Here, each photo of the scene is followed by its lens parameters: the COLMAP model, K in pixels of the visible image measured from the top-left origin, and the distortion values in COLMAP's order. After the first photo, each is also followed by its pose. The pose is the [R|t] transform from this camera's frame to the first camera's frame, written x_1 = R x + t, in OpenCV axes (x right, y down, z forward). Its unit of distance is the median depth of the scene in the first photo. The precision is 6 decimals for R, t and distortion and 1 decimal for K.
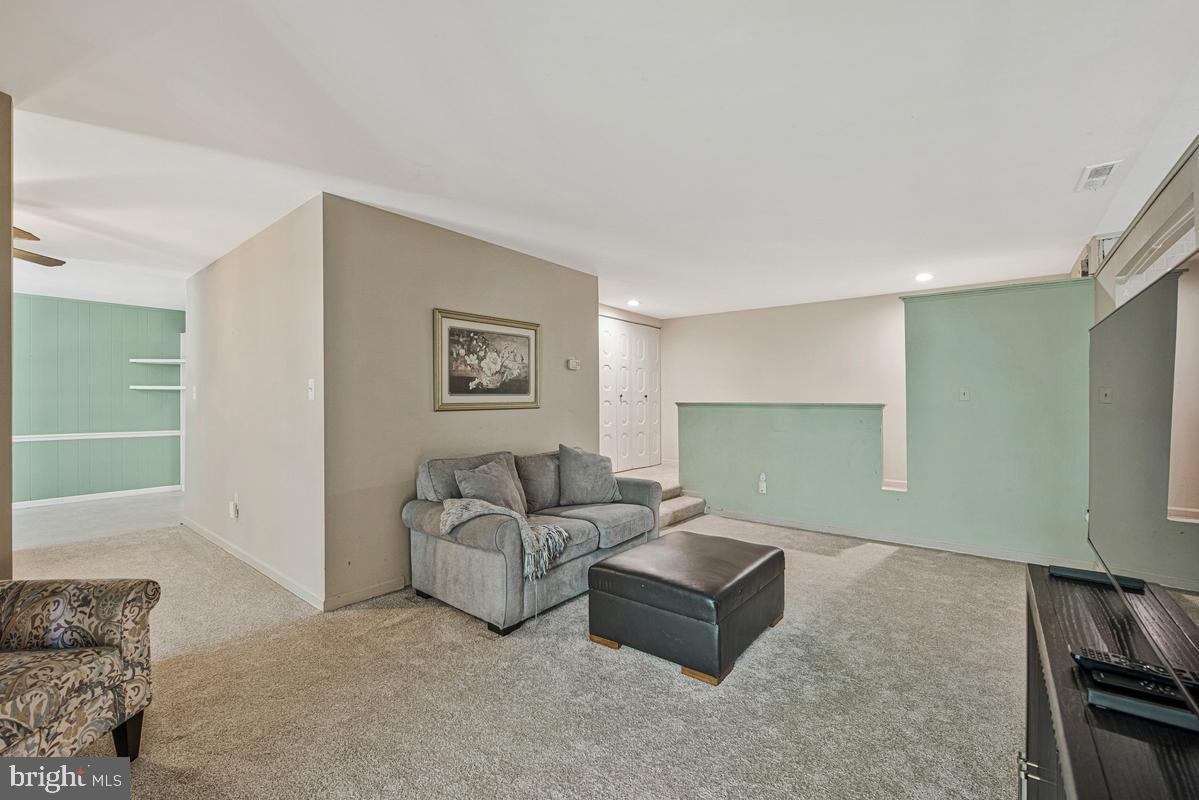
lens RADIAL K [[490.5, 0, 596.0], [0, 490.5, 406.3], [0, 0, 1]] dist [-0.010762, -0.001152]
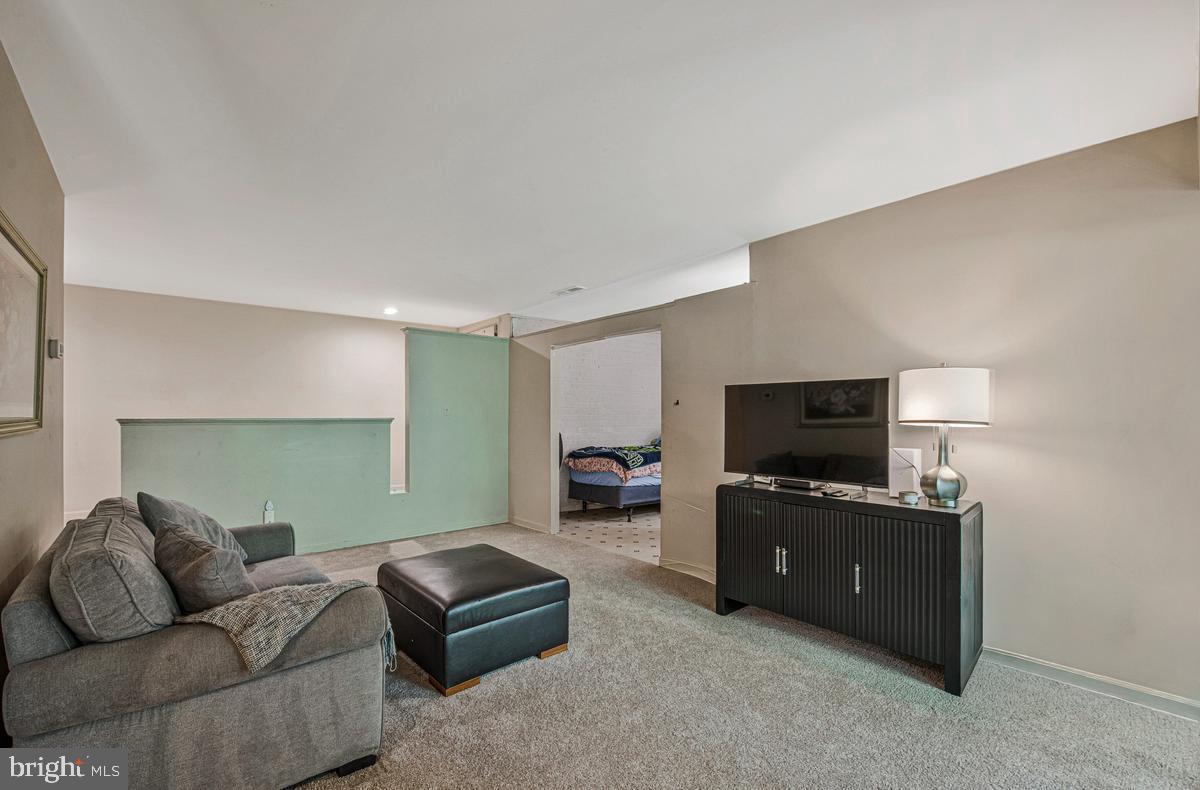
lens RADIAL K [[491.5, 0, 599.9], [0, 491.5, 402.1], [0, 0, 1]] dist [-0.002994, -0.000203]
pose [[0.225974, 0.020551, 0.973917, -0.412661], [0.011683, 0.999648, -0.023805, -0.009725], [-0.974063, 0.016758, 0.225654, 0.271493]]
